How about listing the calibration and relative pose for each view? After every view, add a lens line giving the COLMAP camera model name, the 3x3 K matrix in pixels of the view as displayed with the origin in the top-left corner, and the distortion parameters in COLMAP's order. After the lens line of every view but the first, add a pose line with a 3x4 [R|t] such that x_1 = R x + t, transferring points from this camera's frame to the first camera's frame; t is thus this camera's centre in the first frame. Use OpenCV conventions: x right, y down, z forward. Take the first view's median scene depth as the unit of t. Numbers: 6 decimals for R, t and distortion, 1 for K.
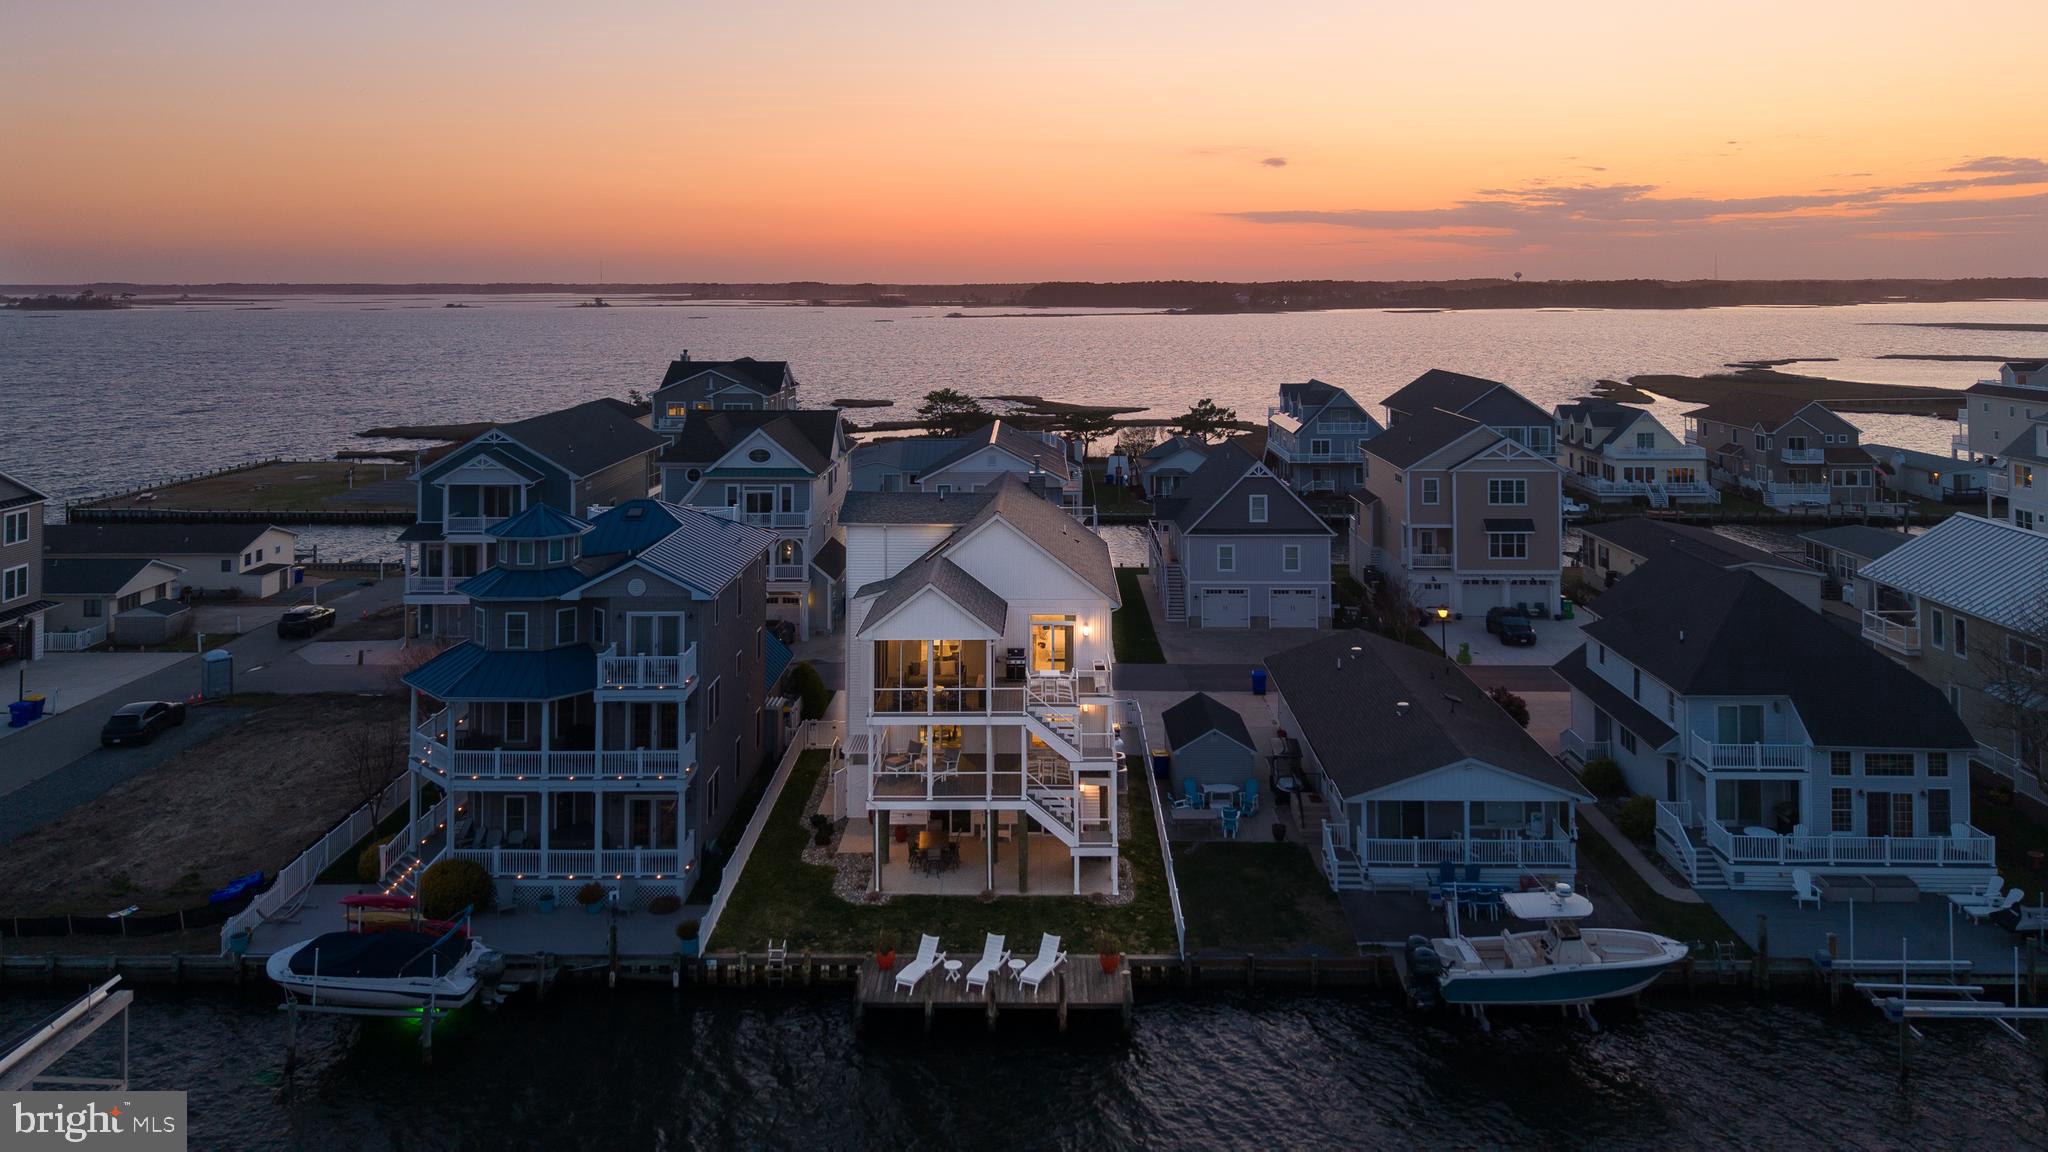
lens RADIAL K [[1400.2, 0, 982.1], [0, 1400.2, 580.0], [0, 0, 1]] dist [0.008098, 0.002763]
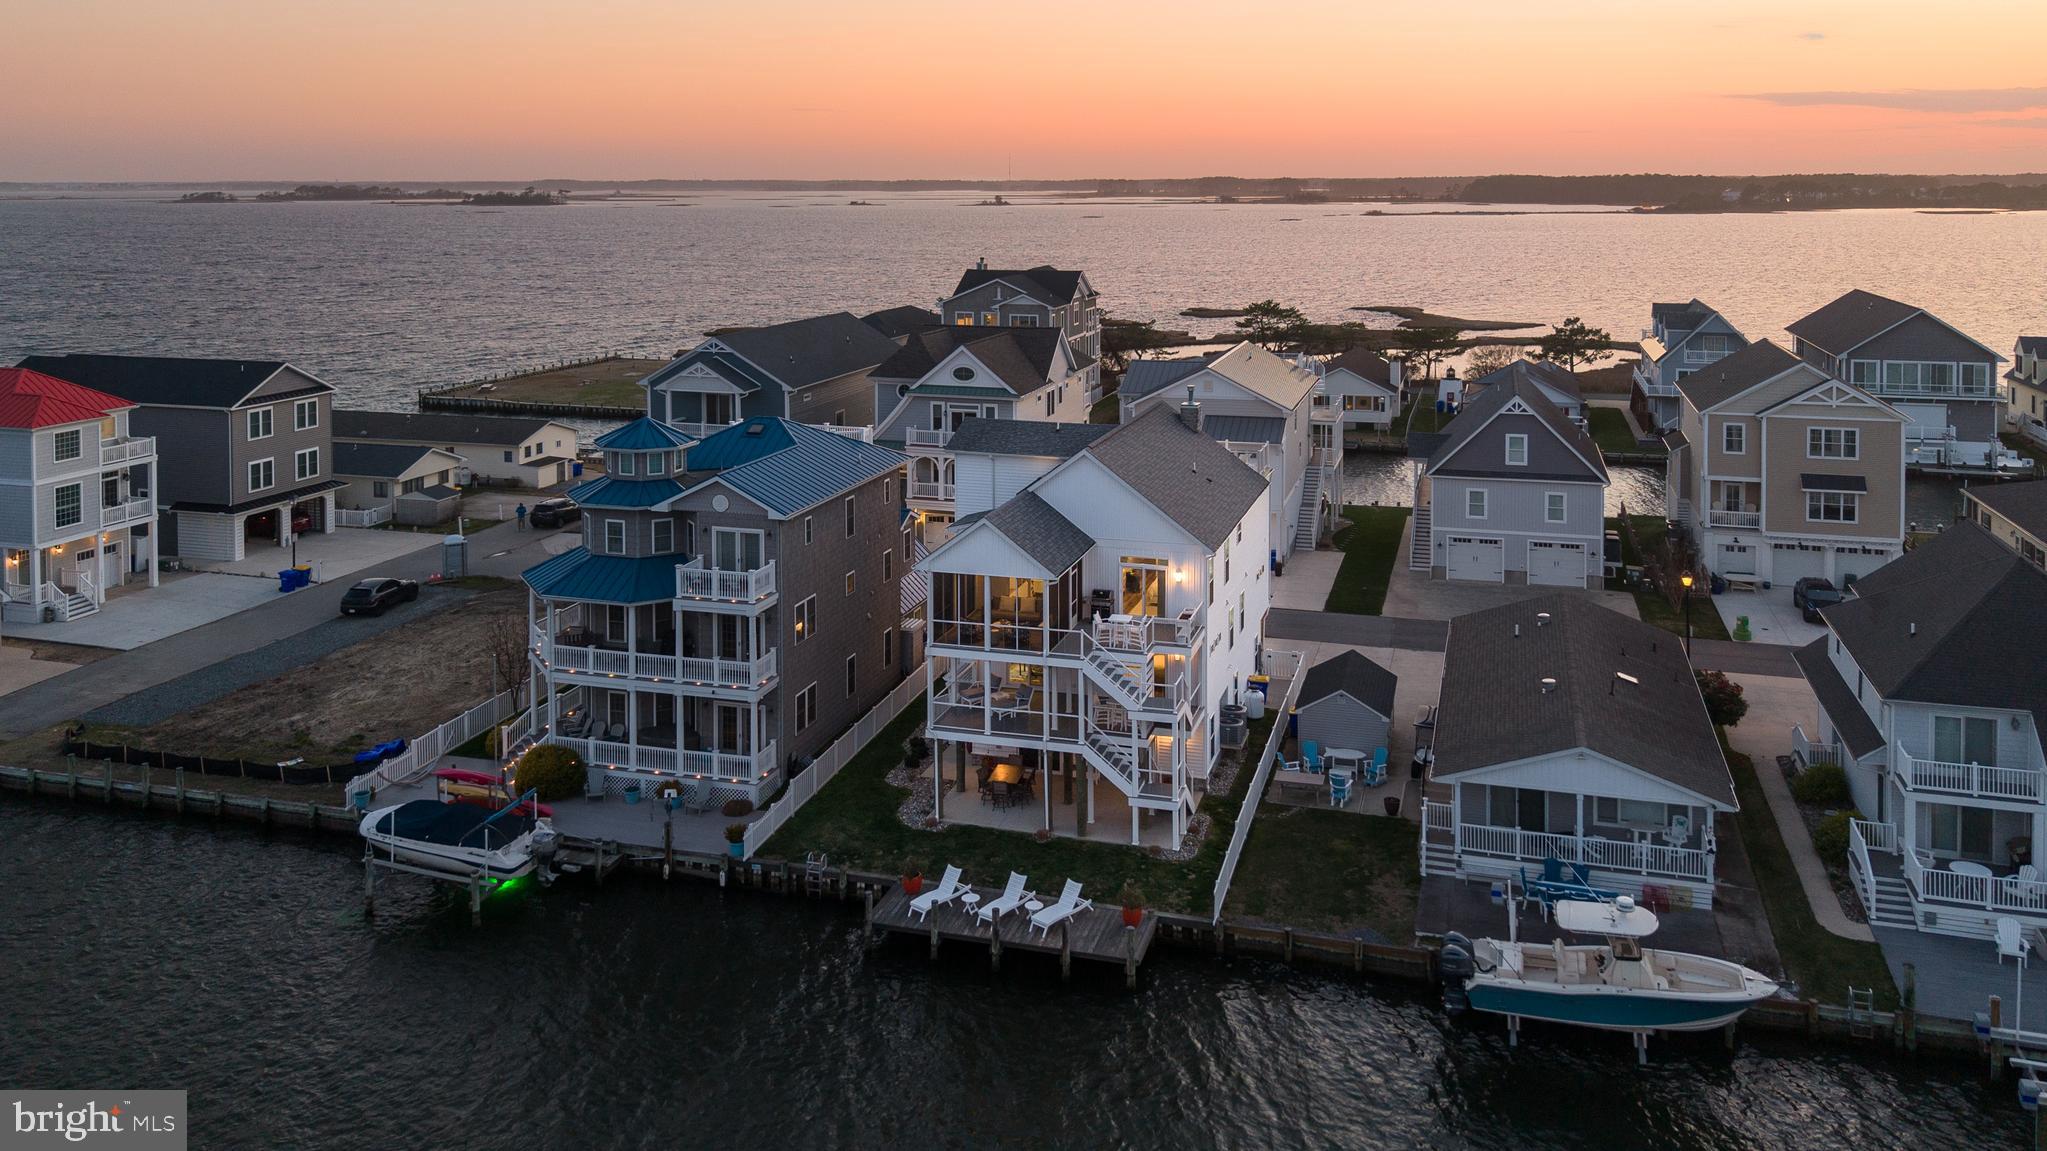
lens RADIAL K [[1454.9, 0, 964.3], [0, 1454.9, 575.9], [0, 0, 1]] dist [0.061496, -0.071449]
pose [[0.964174, 0.070123, -0.255834, 0.195548], [-0.055934, 0.996487, 0.062332, -0.017455], [0.259306, -0.045789, 0.964709, 0.001228]]
